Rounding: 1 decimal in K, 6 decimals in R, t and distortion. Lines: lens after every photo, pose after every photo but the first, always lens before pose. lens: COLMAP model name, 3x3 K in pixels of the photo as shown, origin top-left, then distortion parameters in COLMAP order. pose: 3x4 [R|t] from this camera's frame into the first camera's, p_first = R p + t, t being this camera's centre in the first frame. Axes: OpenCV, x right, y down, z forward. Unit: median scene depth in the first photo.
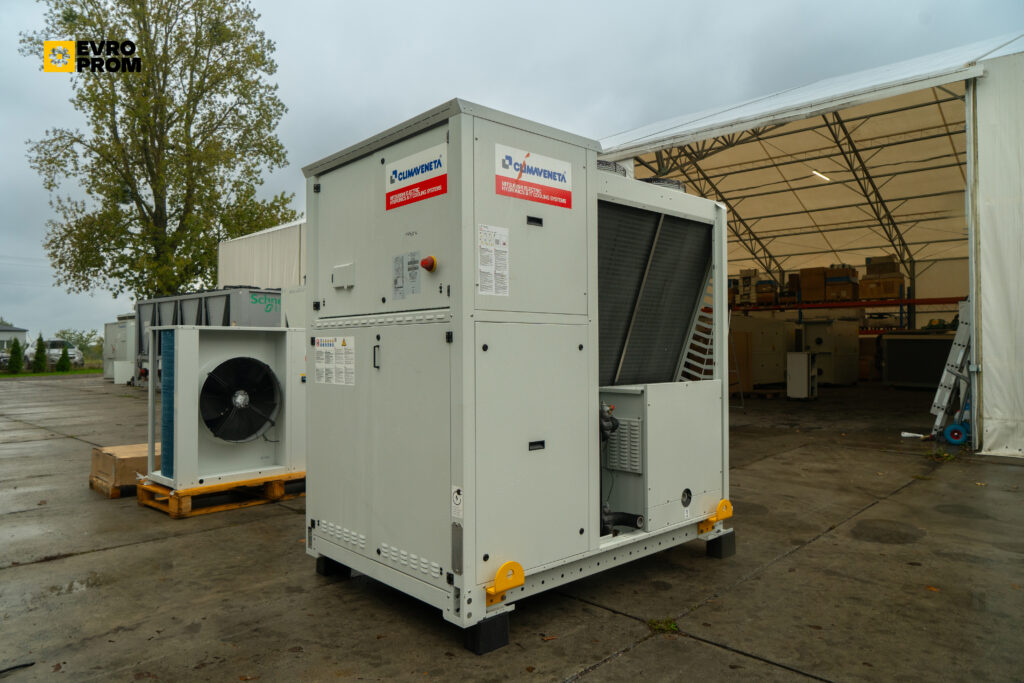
lens RADIAL K [[690.7, 0, 514.7], [0, 690.7, 337.0], [0, 0, 1]] dist [-0.030114, 0.020583]
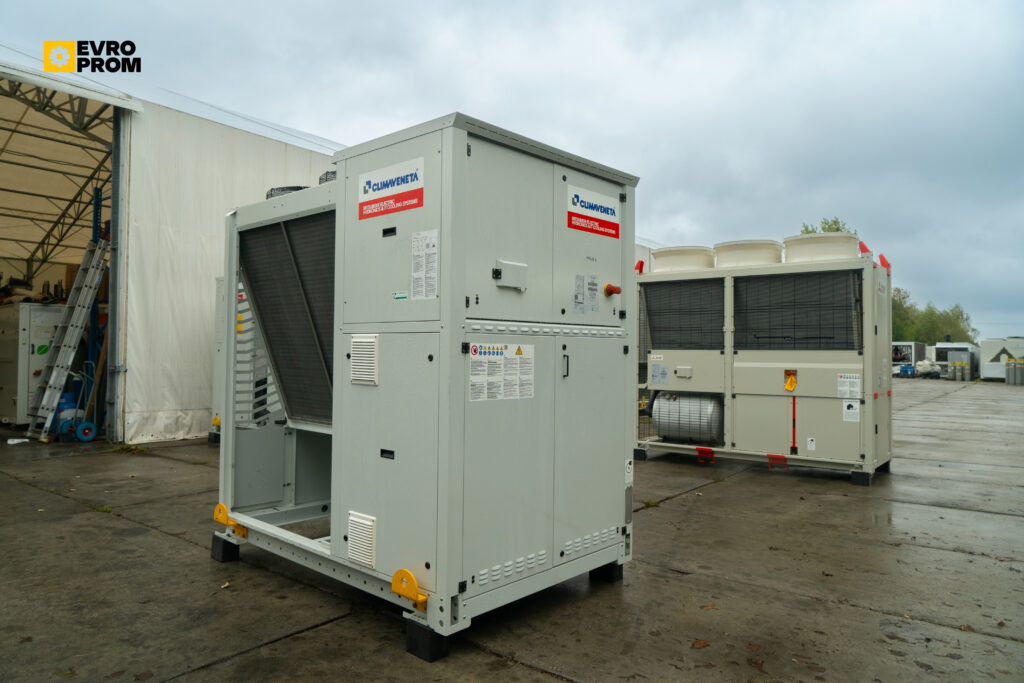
lens RADIAL K [[690.7, 0, 514.7], [0, 690.7, 337.0], [0, 0, 1]] dist [-0.030114, 0.020583]
pose [[-0.097880, 0.022604, 0.994942, -1.236975], [-0.028526, 0.999268, -0.025508, 0.013958], [-0.994789, -0.030878, -0.097163, 1.187565]]
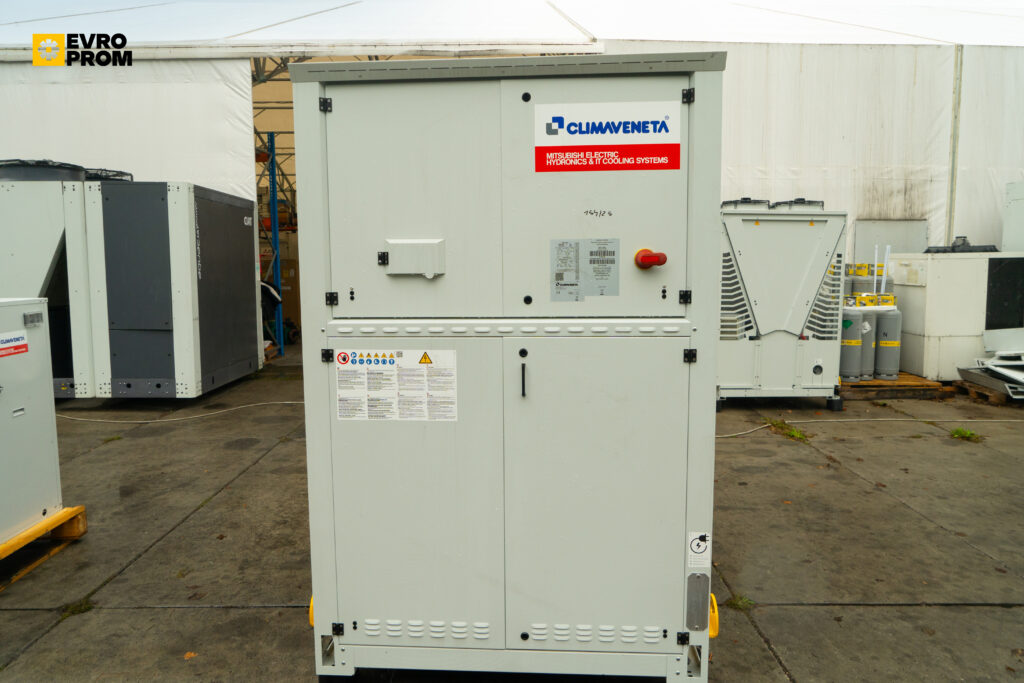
lens RADIAL K [[690.7, 0, 514.7], [0, 690.7, 337.0], [0, 0, 1]] dist [-0.030114, 0.020583]
pose [[0.722187, -0.074332, 0.687693, -0.699128], [-0.009485, 0.993051, 0.117299, -0.100095], [-0.691633, -0.091234, 0.716463, 0.503290]]
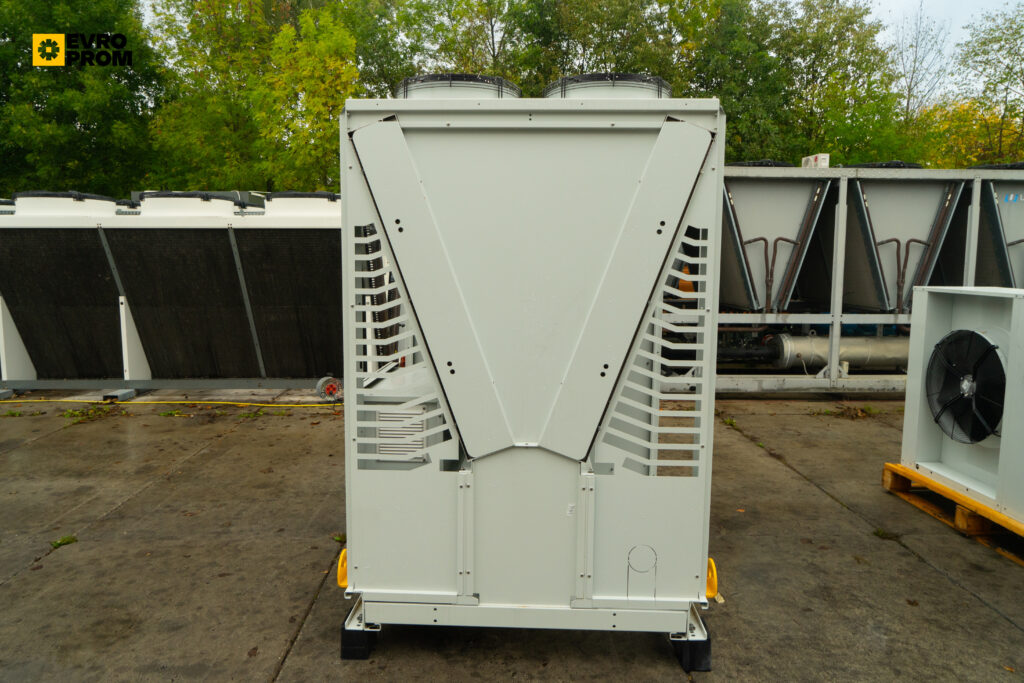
lens RADIAL K [[690.7, 0, 514.7], [0, 690.7, 337.0], [0, 0, 1]] dist [-0.030114, 0.020583]
pose [[-0.704513, 0.076231, -0.705585, 0.825723], [0.002386, 0.994463, 0.105058, -0.073214], [0.709687, 0.072331, -0.700795, 1.996990]]
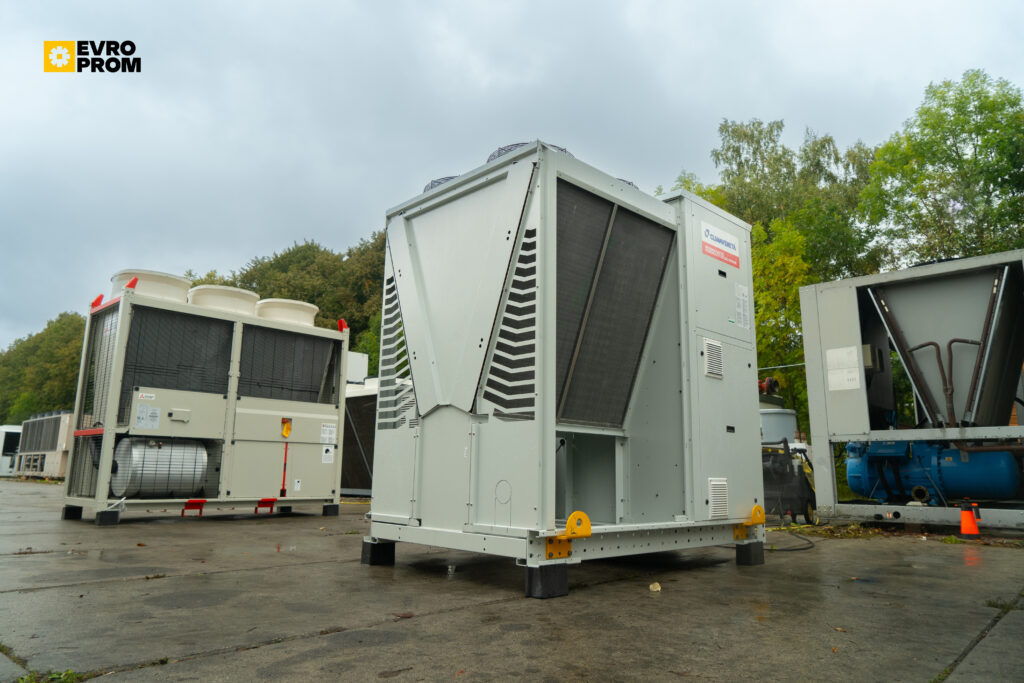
lens RADIAL K [[690.7, 0, 514.7], [0, 690.7, 337.0], [0, 0, 1]] dist [-0.030114, 0.020583]
pose [[-0.999605, -0.017034, -0.022373, 0.172842], [-0.011978, 0.977787, -0.209259, 0.263563], [0.025441, -0.208908, -0.977604, 2.576476]]
